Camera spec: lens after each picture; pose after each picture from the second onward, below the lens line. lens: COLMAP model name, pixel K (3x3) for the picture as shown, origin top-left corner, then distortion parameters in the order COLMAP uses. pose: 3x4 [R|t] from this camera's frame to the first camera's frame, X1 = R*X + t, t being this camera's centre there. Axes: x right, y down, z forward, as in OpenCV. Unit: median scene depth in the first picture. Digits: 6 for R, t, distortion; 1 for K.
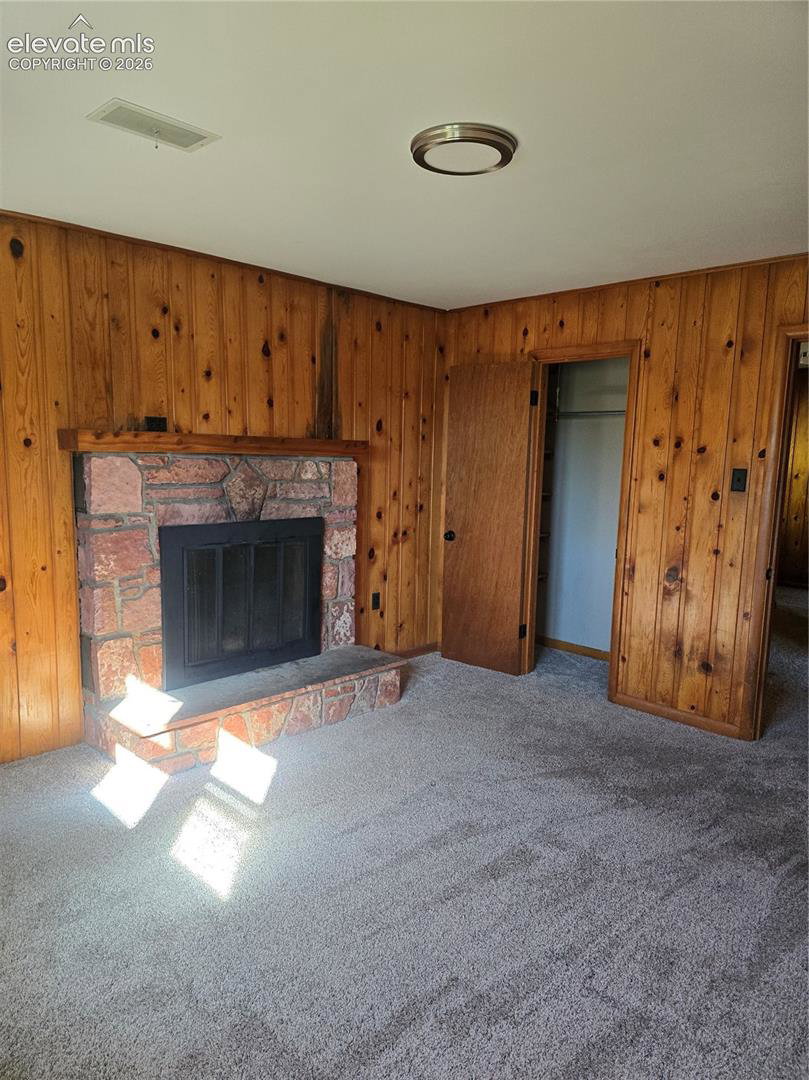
lens RADIAL K [[722.5, 0, 405.2], [0, 722.5, 560.0], [0, 0, 1]] dist [0.000534, -0.073552]
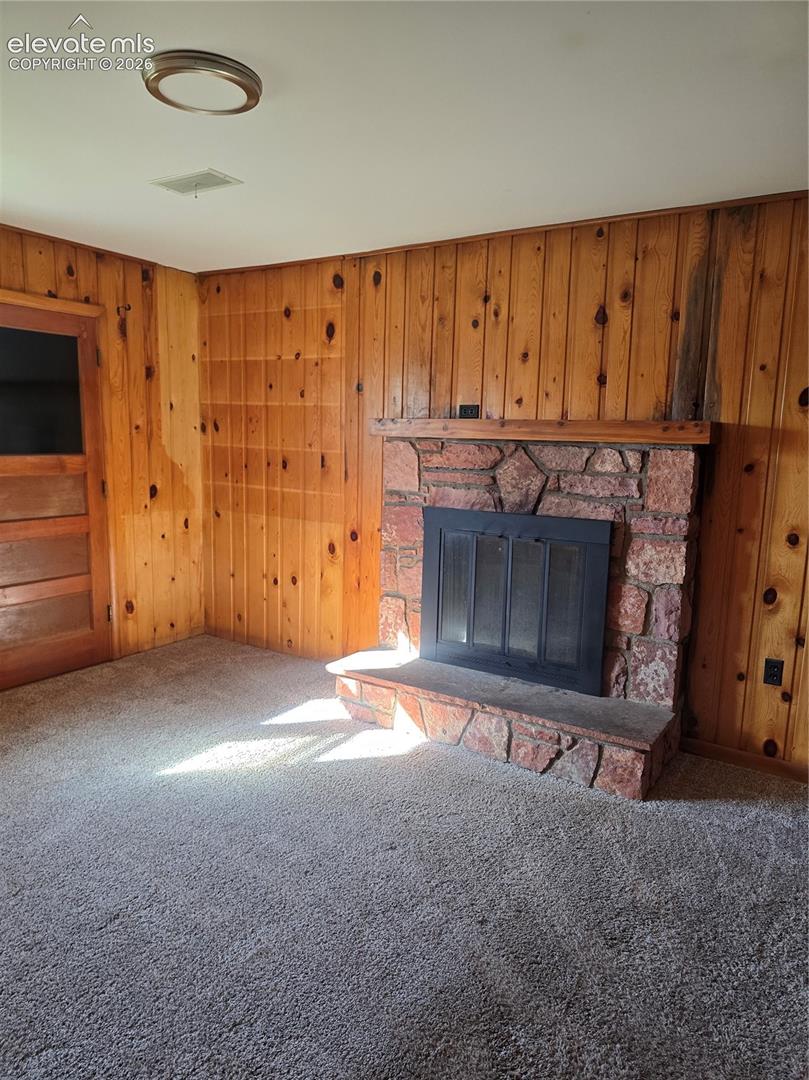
lens RADIAL K [[702.9, 0, 403.7], [0, 702.9, 553.1], [0, 0, 1]] dist [0.076084, -0.218133]
pose [[0.193347, 0.135939, -0.971667, 0.630872], [-0.164224, 0.980867, 0.104548, -0.074610], [0.967289, 0.139357, 0.211973, 0.683992]]
